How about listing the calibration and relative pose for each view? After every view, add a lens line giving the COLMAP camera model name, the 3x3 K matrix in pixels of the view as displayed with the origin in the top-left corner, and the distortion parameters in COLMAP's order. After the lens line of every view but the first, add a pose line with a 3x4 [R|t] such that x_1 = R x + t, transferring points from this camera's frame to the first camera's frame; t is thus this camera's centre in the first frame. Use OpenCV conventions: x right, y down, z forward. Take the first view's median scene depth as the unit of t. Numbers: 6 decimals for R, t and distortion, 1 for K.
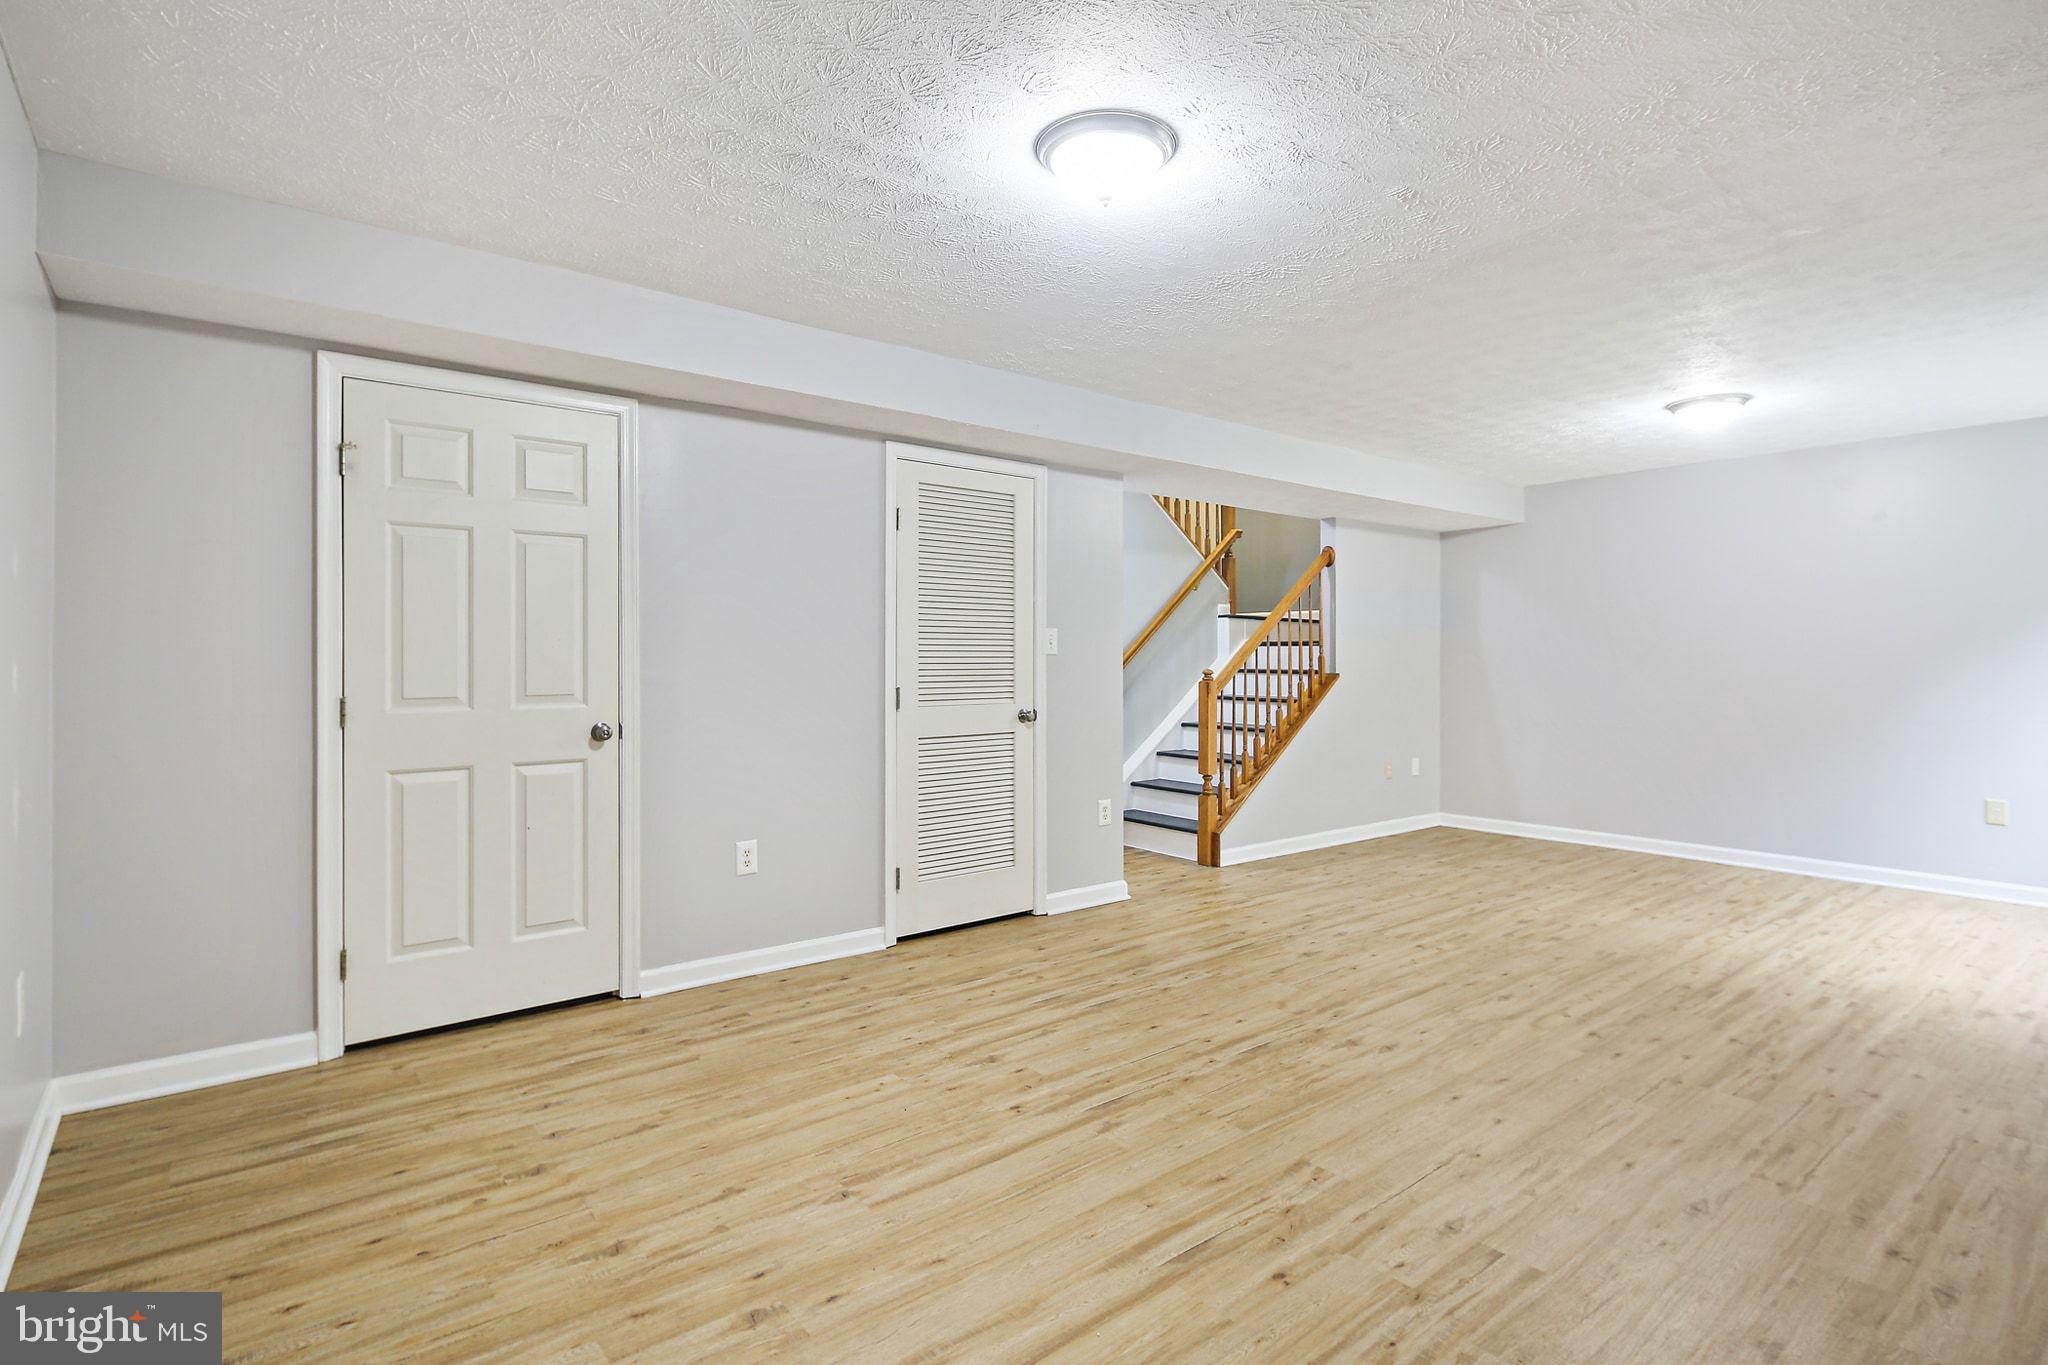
lens RADIAL K [[1001.4, 0, 1019.2], [0, 1001.4, 670.6], [0, 0, 1]] dist [-0.002730, -0.002643]
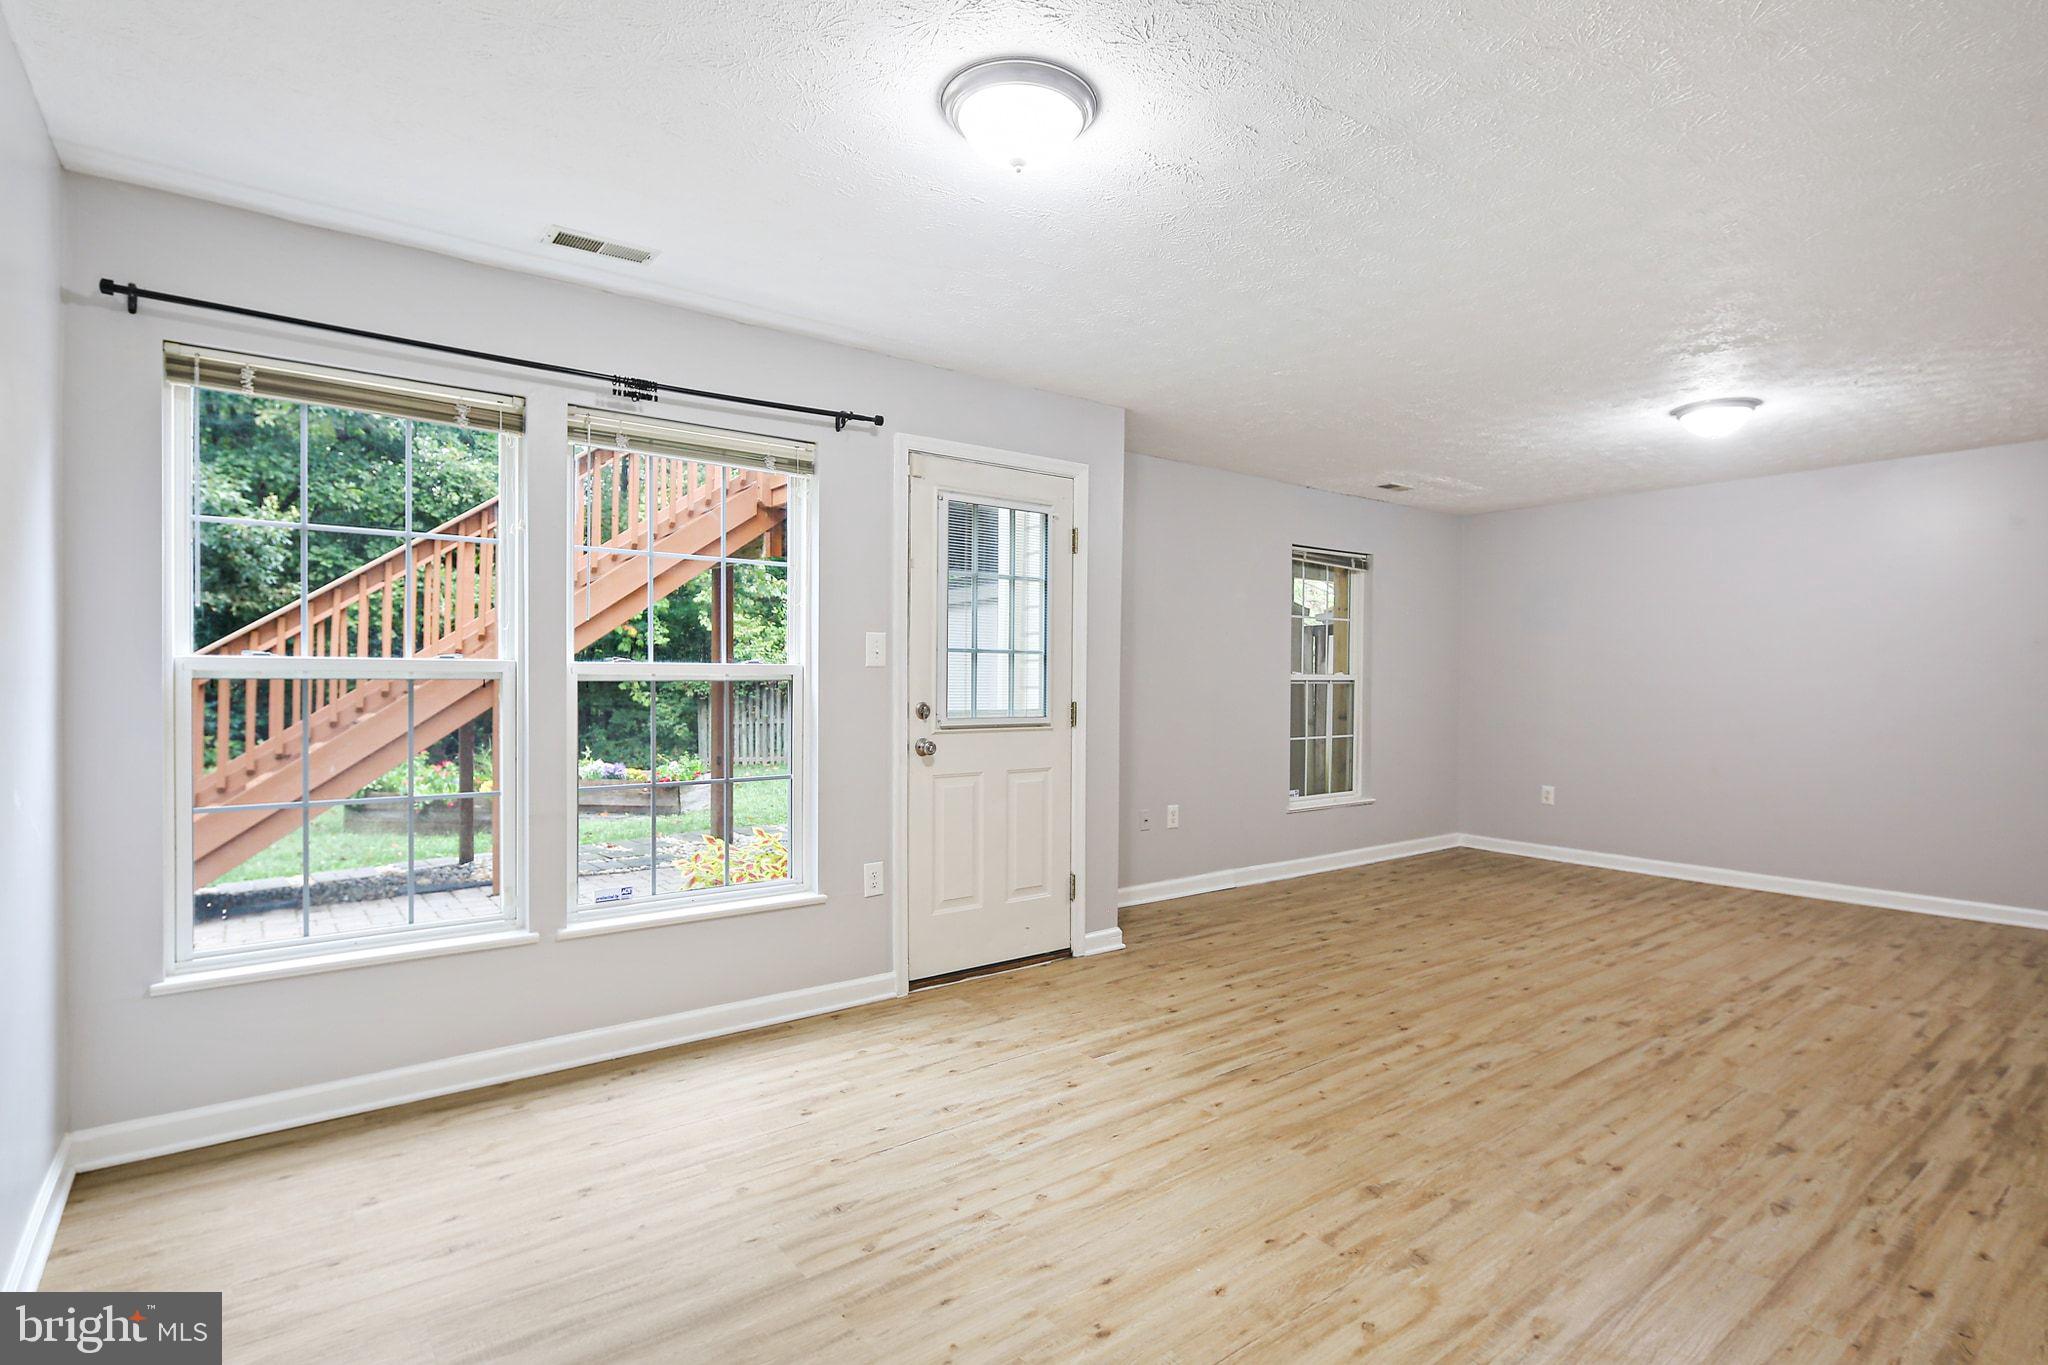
lens RADIAL K [[1001.4, 0, 1024.5], [0, 1001.4, 692.3], [0, 0, 1]] dist [-0.002730, -0.002643]
pose [[-0.999890, -0.007140, 0.013021, 0.933398], [-0.006775, 0.999589, 0.027854, -0.023690], [-0.013214, 0.027763, -0.999527, 1.991649]]
